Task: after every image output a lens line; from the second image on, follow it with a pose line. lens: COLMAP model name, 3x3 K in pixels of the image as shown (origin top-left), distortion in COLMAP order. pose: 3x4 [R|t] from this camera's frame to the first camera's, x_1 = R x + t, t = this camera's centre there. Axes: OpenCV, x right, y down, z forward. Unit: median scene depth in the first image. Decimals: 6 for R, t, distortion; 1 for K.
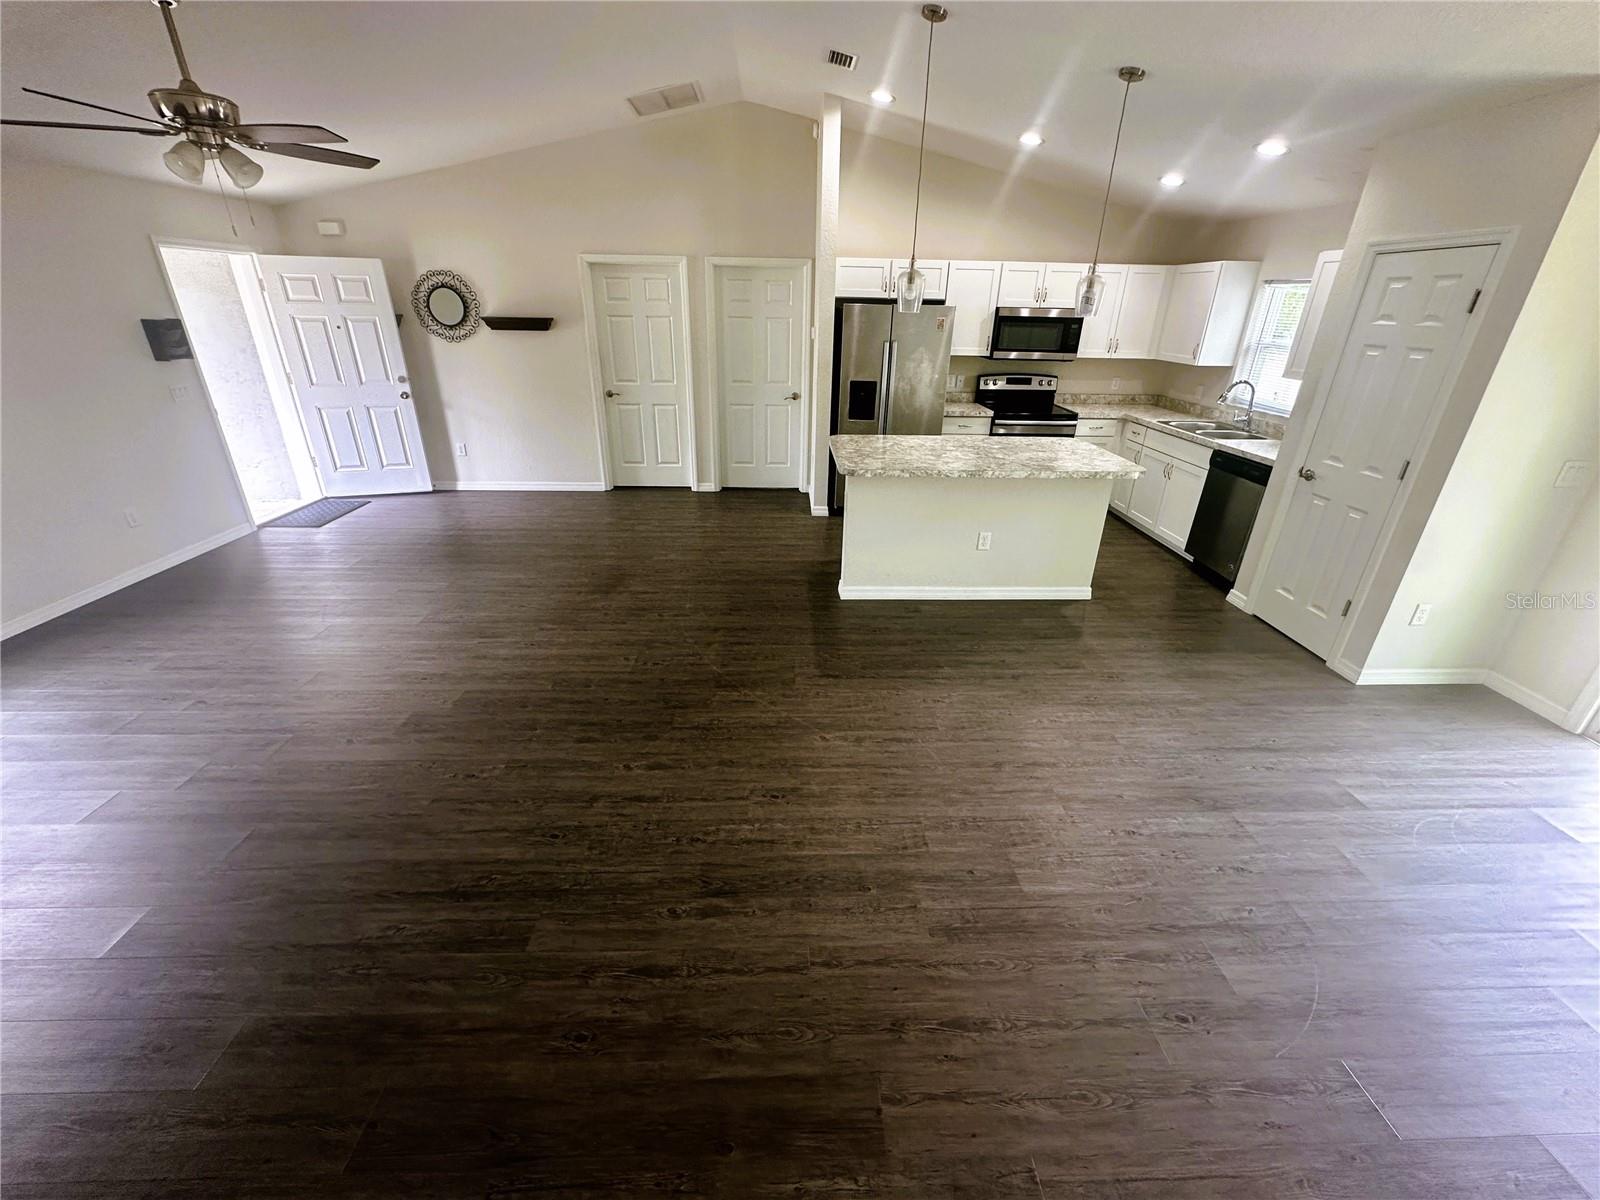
lens RADIAL K [[641.0, 0, 801.3], [0, 641.0, 597.9], [0, 0, 1]] dist [-0.003604, 0.000481]
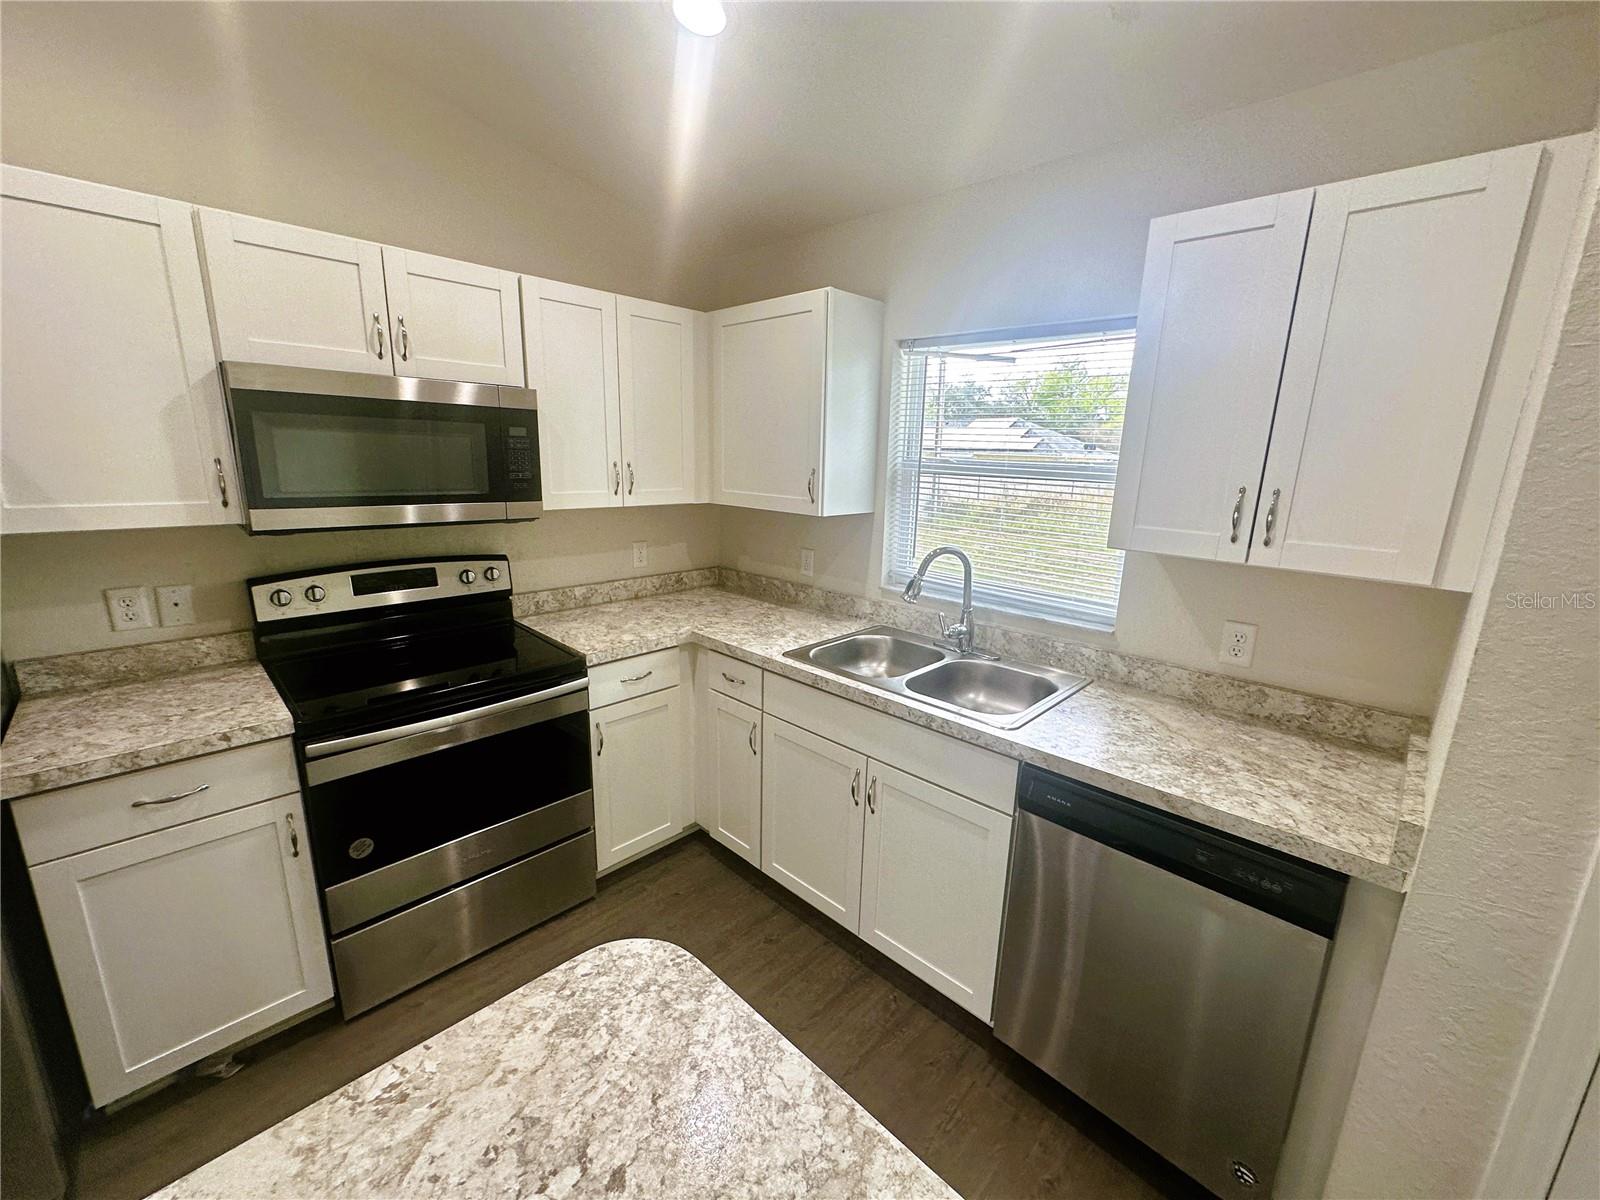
lens RADIAL K [[641.0, 0, 801.3], [0, 641.0, 597.9], [0, 0, 1]] dist [-0.003604, 0.000481]
pose [[0.720813, -0.152690, 0.676102, 0.287253], [0.277878, 0.957274, -0.080064, -0.263768], [-0.634990, 0.245585, 0.732445, 0.664650]]
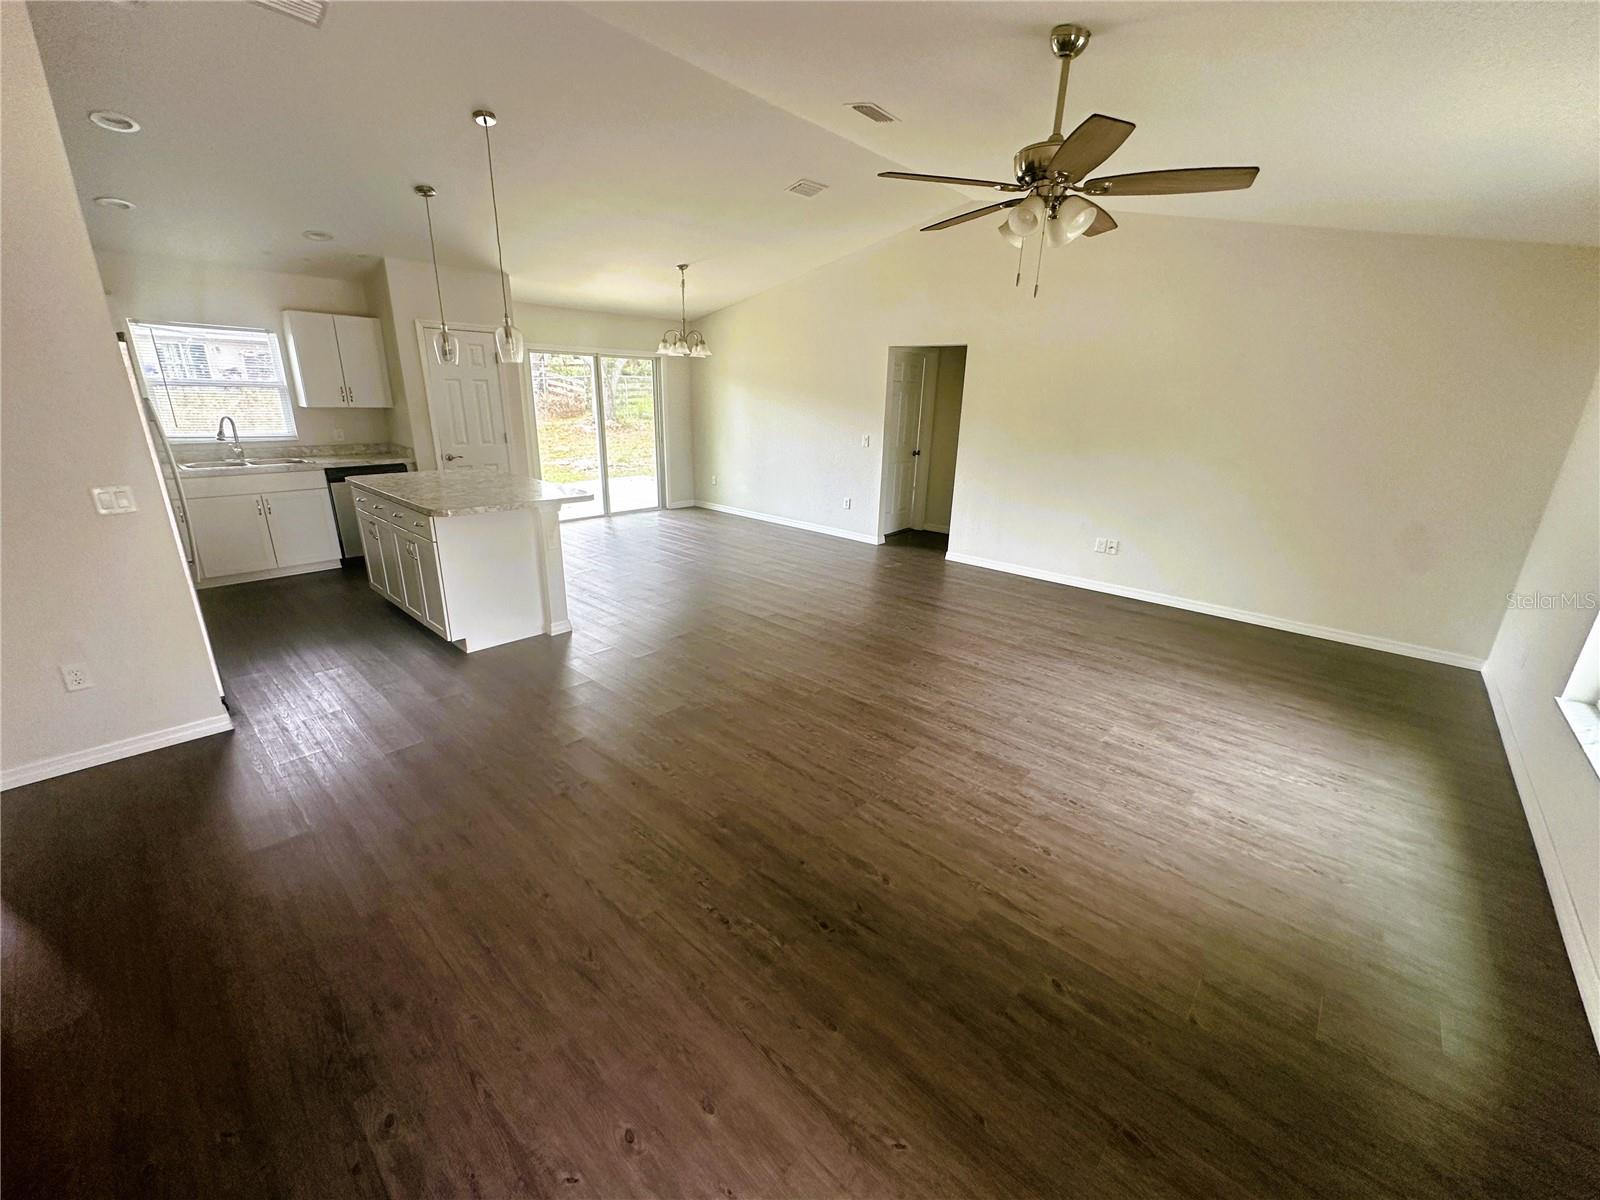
lens RADIAL K [[639.0, 0, 801.9], [0, 639.0, 598.3], [0, 0, 1]] dist [-0.004287, 0.000874]
pose [[-0.718732, -0.251174, 0.648334, -0.665514], [0.253778, 0.773367, 0.580948, -0.419593], [-0.647319, 0.582078, -0.492101, 0.946943]]
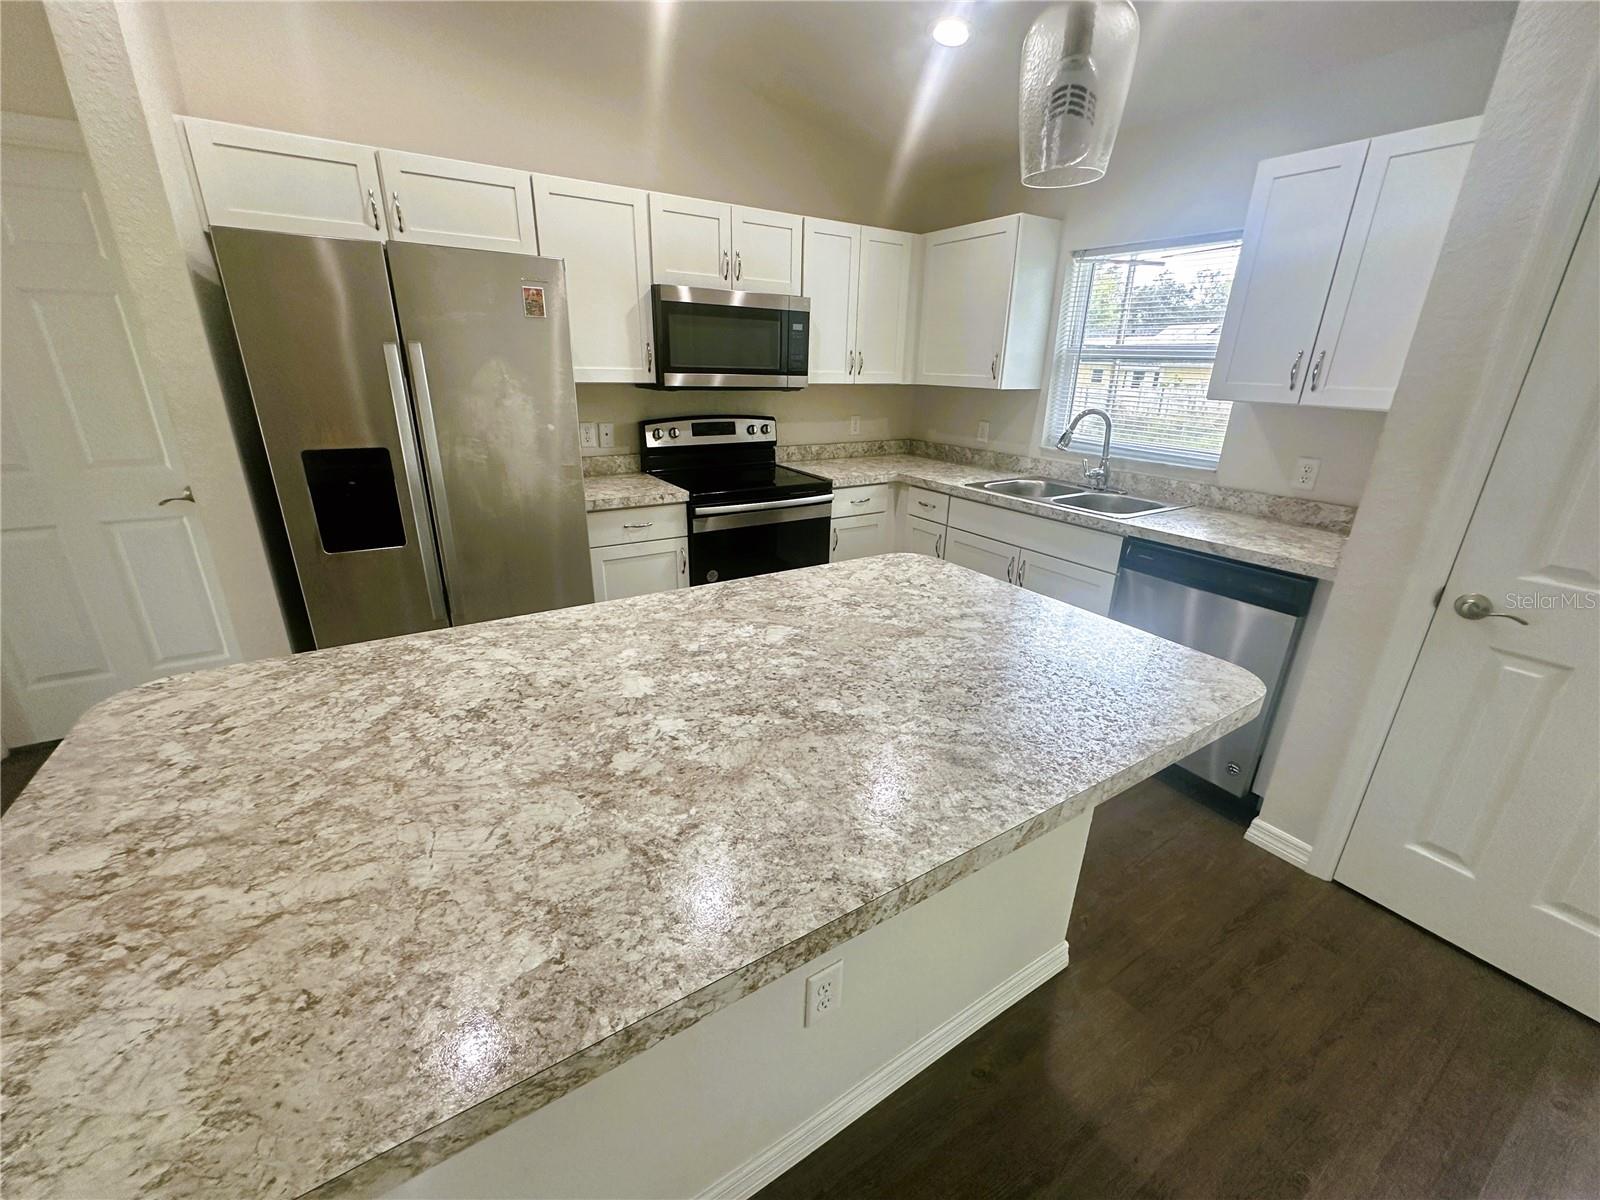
lens RADIAL K [[641.0, 0, 801.3], [0, 641.0, 597.9], [0, 0, 1]] dist [-0.003604, 0.000481]
pose [[0.861938, -0.174063, 0.476199, 0.128777], [0.207111, 0.978164, -0.017335, -0.188858], [-0.462783, 0.113568, 0.879167, 0.548698]]
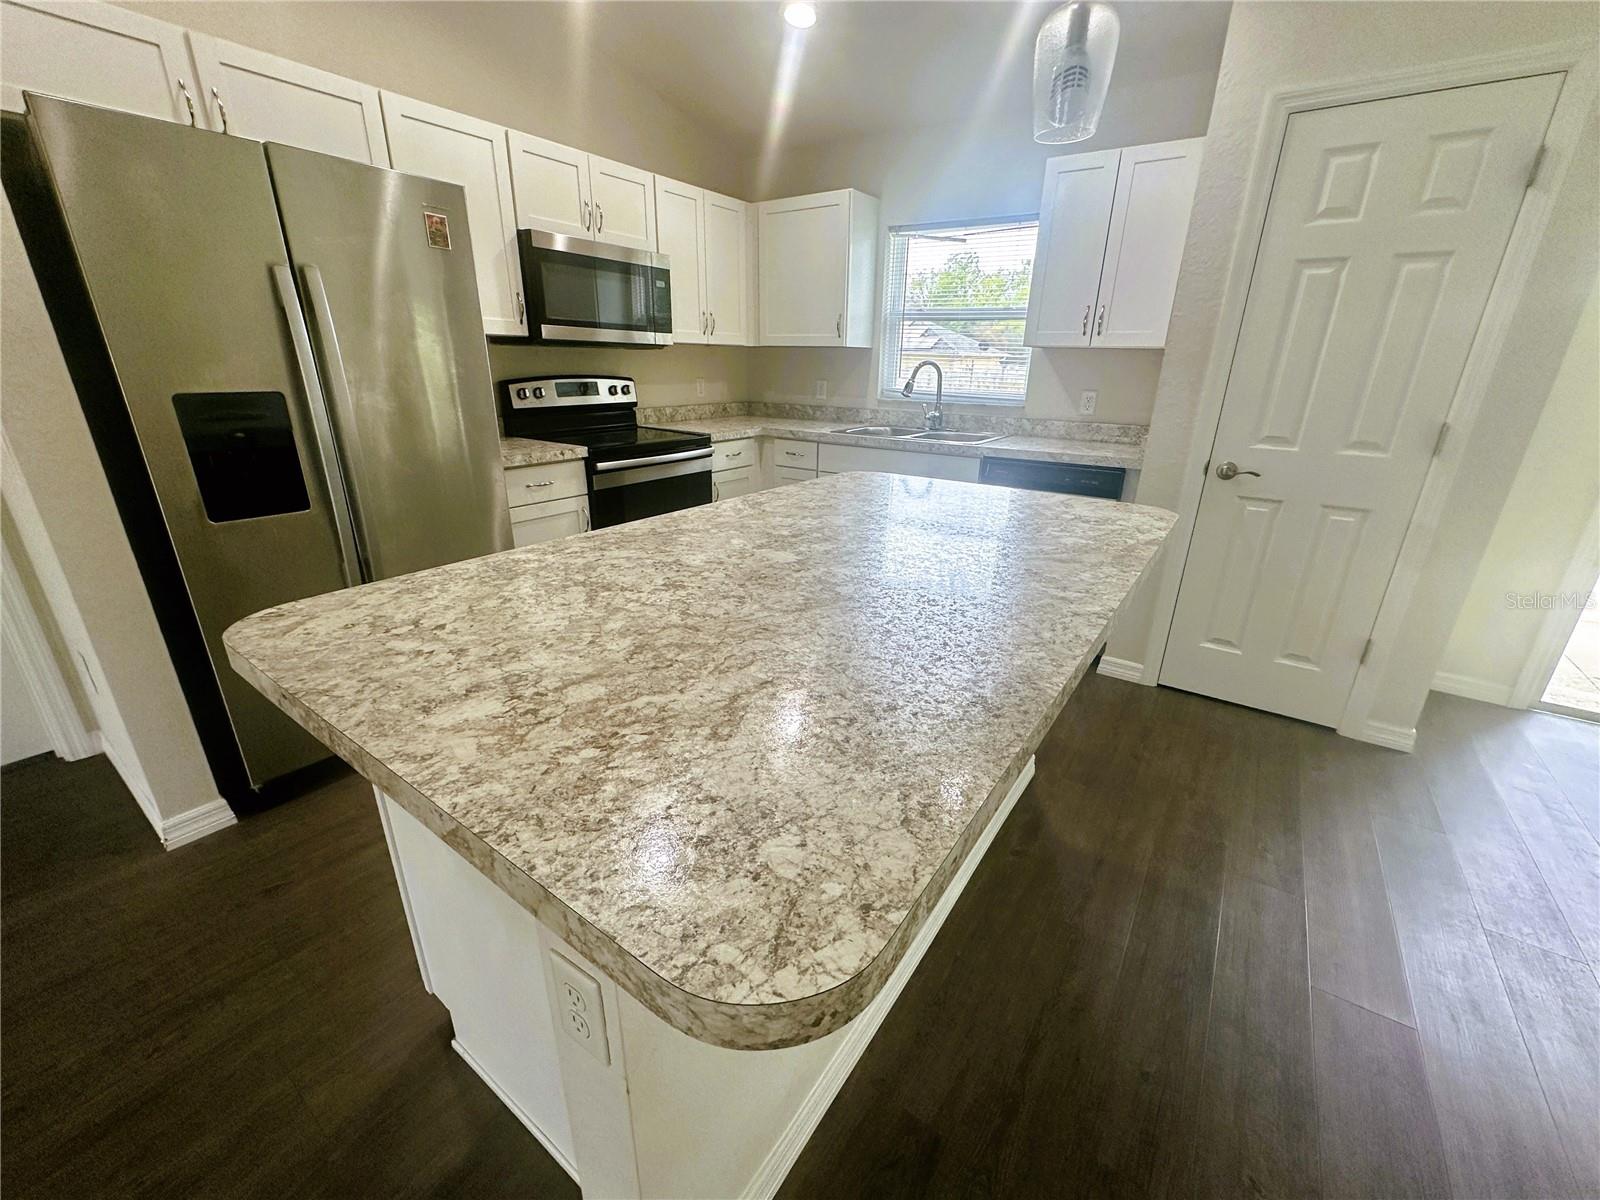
lens RADIAL K [[641.0, 0, 801.3], [0, 641.0, 597.9], [0, 0, 1]] dist [-0.003604, 0.000481]
pose [[0.603785, -0.284248, 0.744746, 0.007045], [0.327744, 0.940166, 0.093124, -0.180906], [-0.726655, 0.187859, 0.660818, 0.601489]]
